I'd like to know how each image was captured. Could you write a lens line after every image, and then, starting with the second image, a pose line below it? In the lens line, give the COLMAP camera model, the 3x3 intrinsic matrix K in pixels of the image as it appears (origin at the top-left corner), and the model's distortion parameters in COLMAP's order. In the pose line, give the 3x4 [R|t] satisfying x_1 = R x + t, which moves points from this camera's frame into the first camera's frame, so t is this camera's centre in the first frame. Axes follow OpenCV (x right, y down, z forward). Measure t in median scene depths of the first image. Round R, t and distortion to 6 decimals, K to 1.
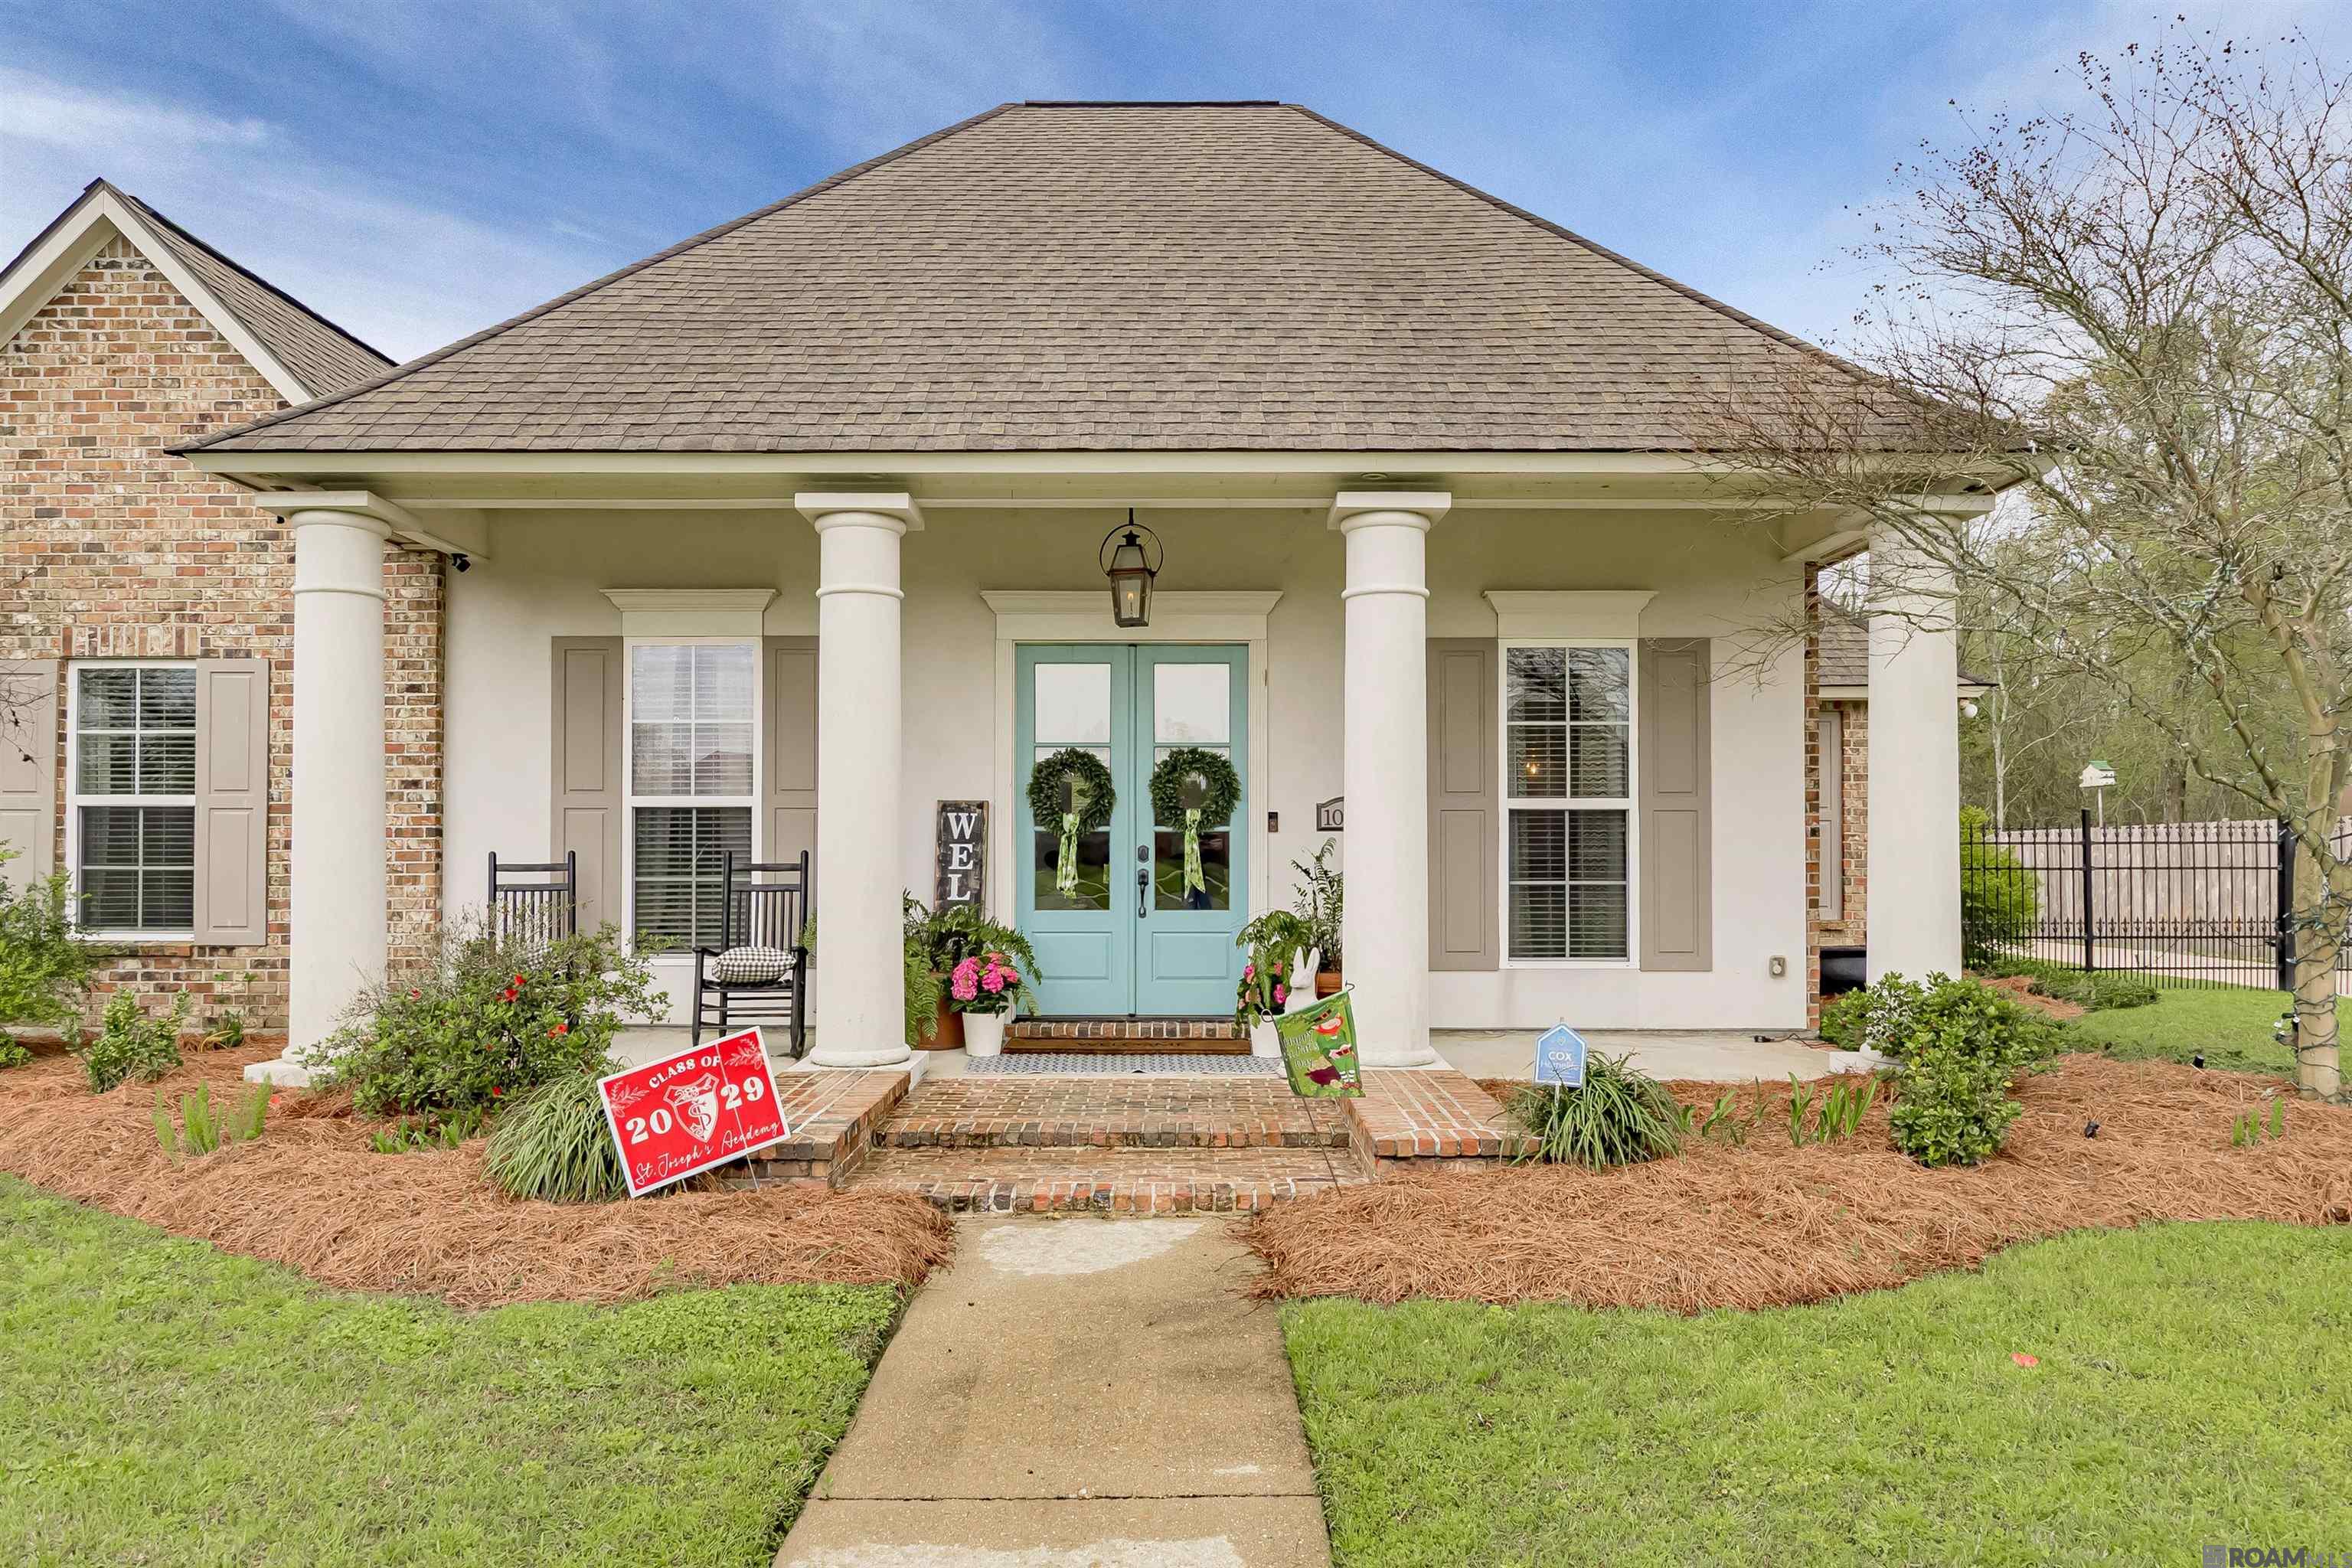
lens RADIAL K [[1531.5, 0, 1180.0], [0, 1531.5, 811.7], [0, 0, 1]] dist [-0.002659, 0.000252]
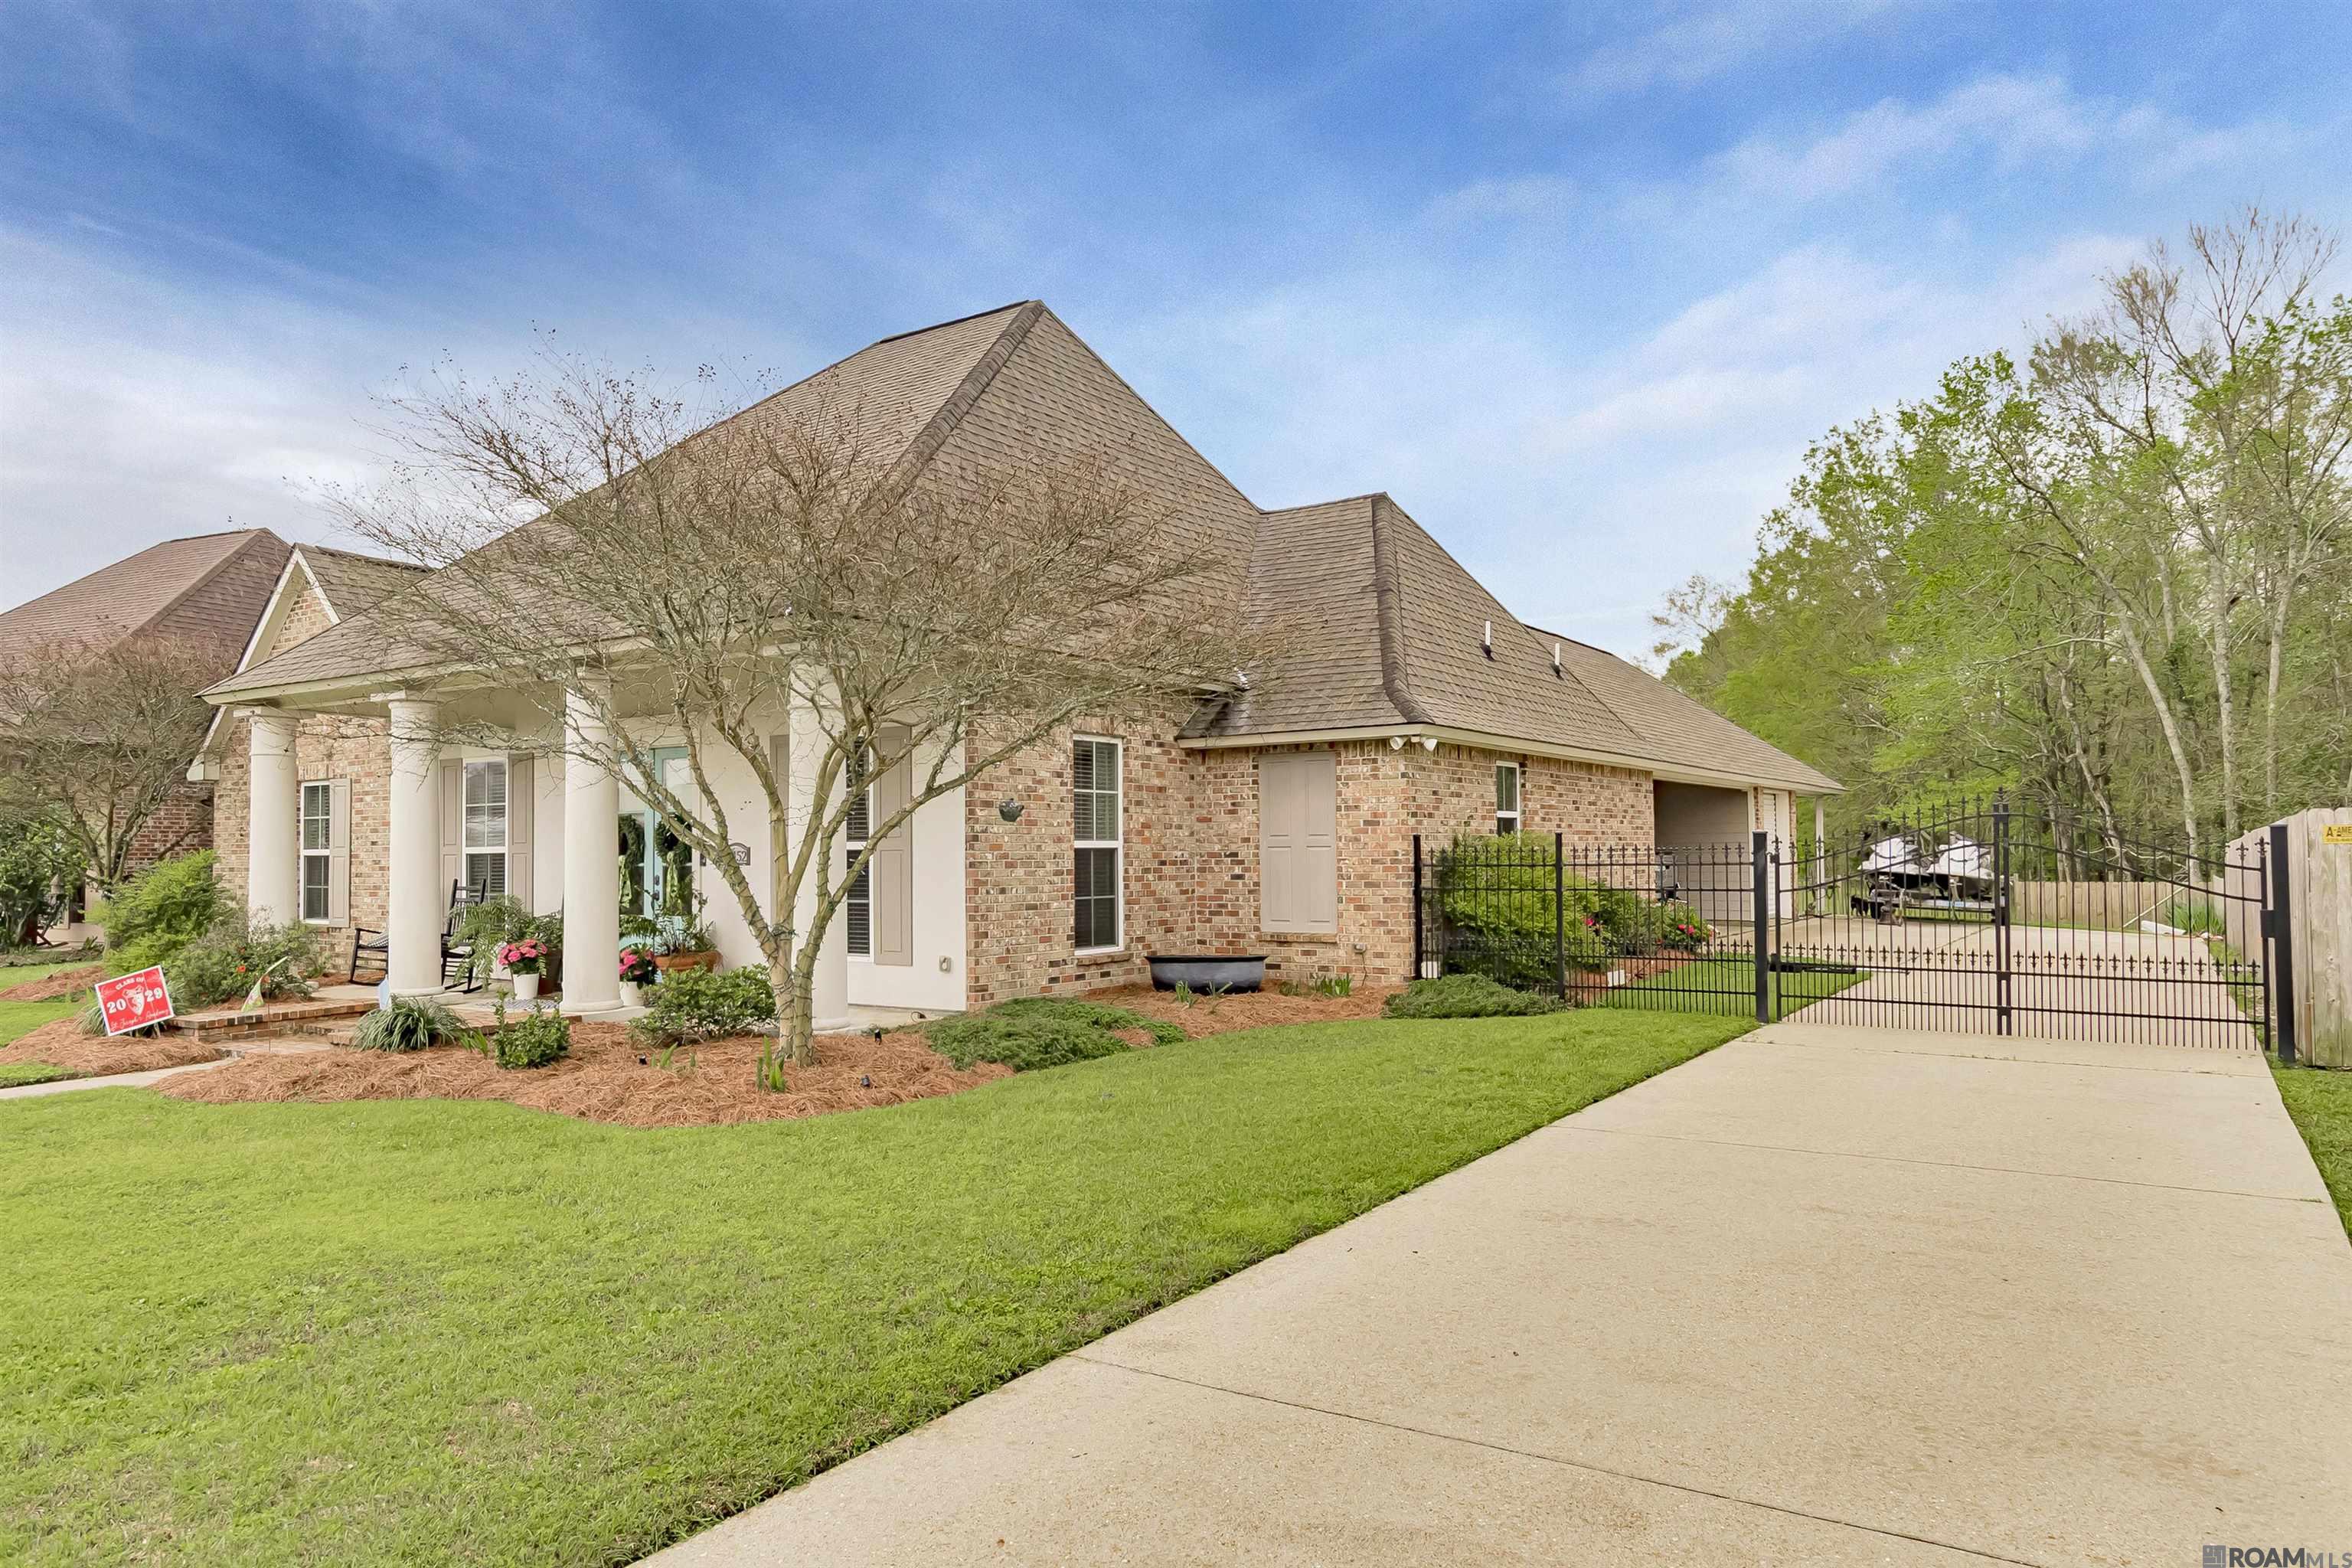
lens RADIAL K [[1461.7, 0, 1169.9], [0, 1461.7, 749.3], [0, 0, 1]] dist [0.004520, -0.000468]
pose [[0.835585, -0.047722, -0.547284, 1.280967], [0.021667, 0.998308, -0.053969, -0.015344], [0.548933, 0.033238, 0.835205, 0.017268]]
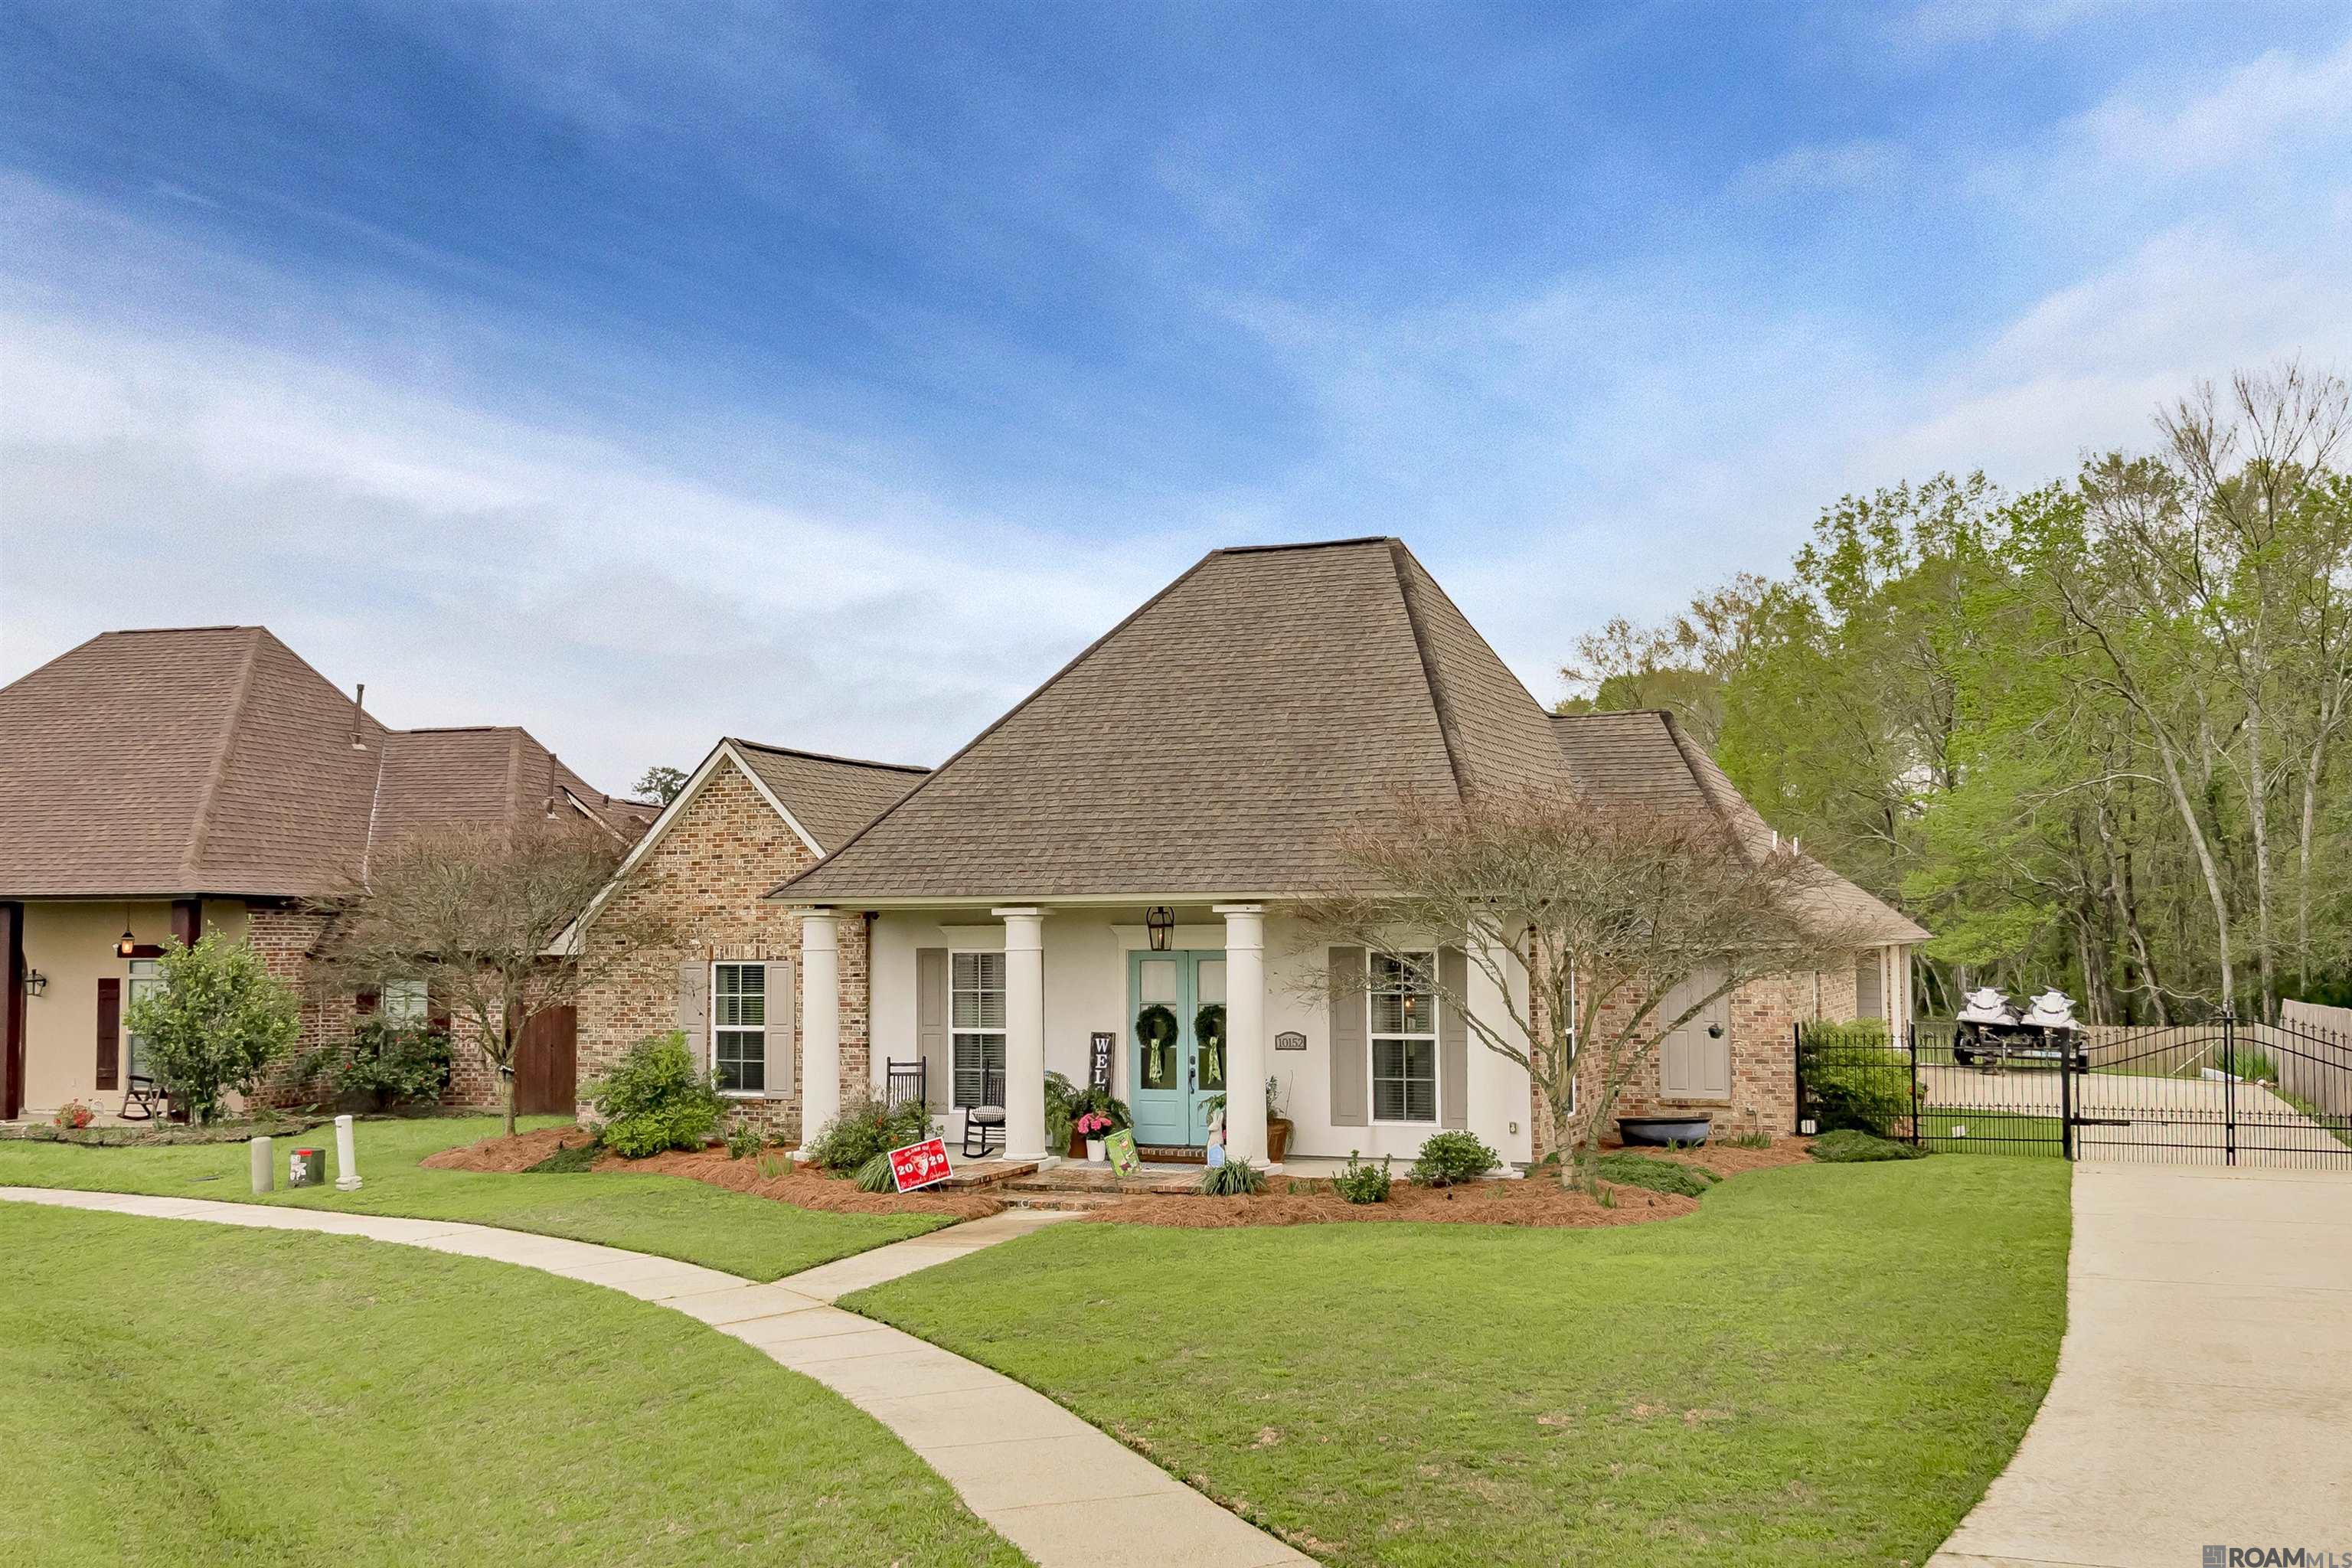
lens RADIAL K [[2222.5, 0, 1176.0], [0, 2222.5, 784.0], [0, 0, 1]] dist [0.001845, -0.001338]
pose [[0.930900, -0.031491, -0.363913, 0.992517], [0.013934, 0.998613, -0.050770, -0.179230], [0.365007, 0.042191, 0.930048, -1.628393]]
